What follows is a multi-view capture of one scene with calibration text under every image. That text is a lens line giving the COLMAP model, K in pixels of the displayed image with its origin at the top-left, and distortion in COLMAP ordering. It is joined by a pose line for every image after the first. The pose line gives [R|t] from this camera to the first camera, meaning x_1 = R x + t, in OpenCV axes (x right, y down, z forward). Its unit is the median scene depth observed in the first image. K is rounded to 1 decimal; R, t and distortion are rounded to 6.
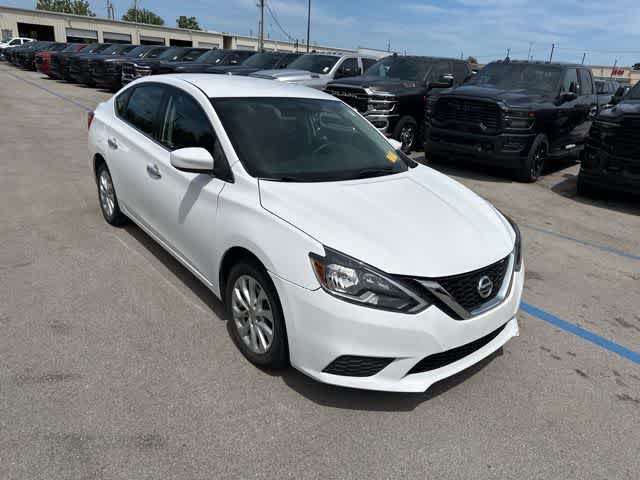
lens RADIAL K [[460.6, 0, 315.1], [0, 460.6, 240.7], [0, 0, 1]] dist [0.014875, -0.019697]
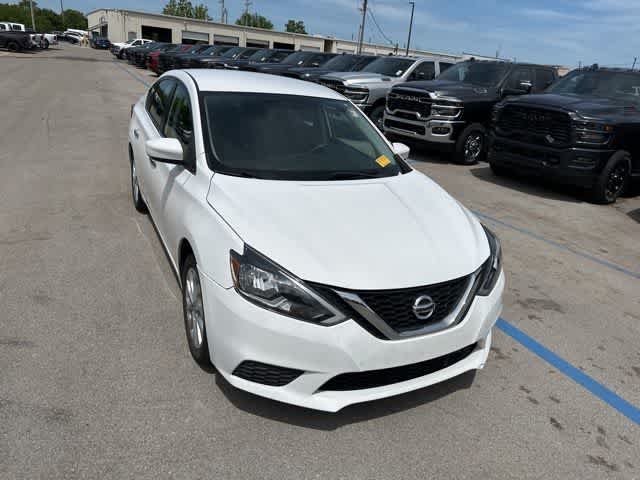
lens RADIAL K [[460.6, 0, 319.8], [0, 460.6, 241.3], [0, 0, 1]] dist [0.014875, -0.019697]
pose [[0.976596, 0.094904, -0.193014, 0.224462], [-0.096580, 0.995325, 0.000730, -0.006403], [0.192181, 0.017928, 0.981196, 0.053938]]
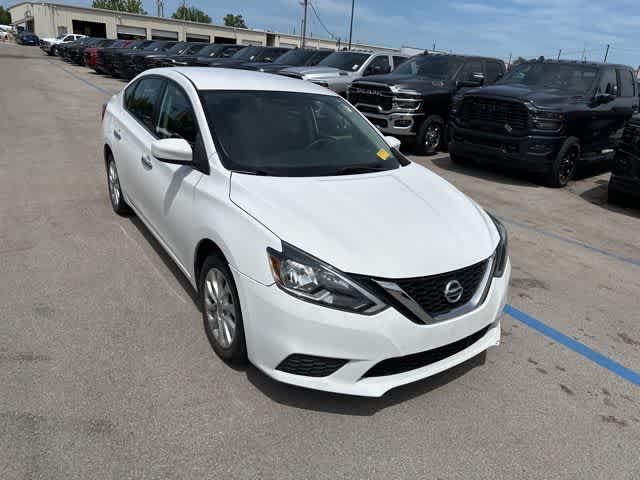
lens RADIAL K [[460.6, 0, 317.5], [0, 460.6, 239.8], [0, 0, 1]] dist [0.014875, -0.019697]
pose [[0.995693, 0.042442, -0.082423, 0.110111], [-0.042430, 0.999098, 0.001892, 0.002386], [0.082429, 0.001613, 0.996596, 0.019078]]
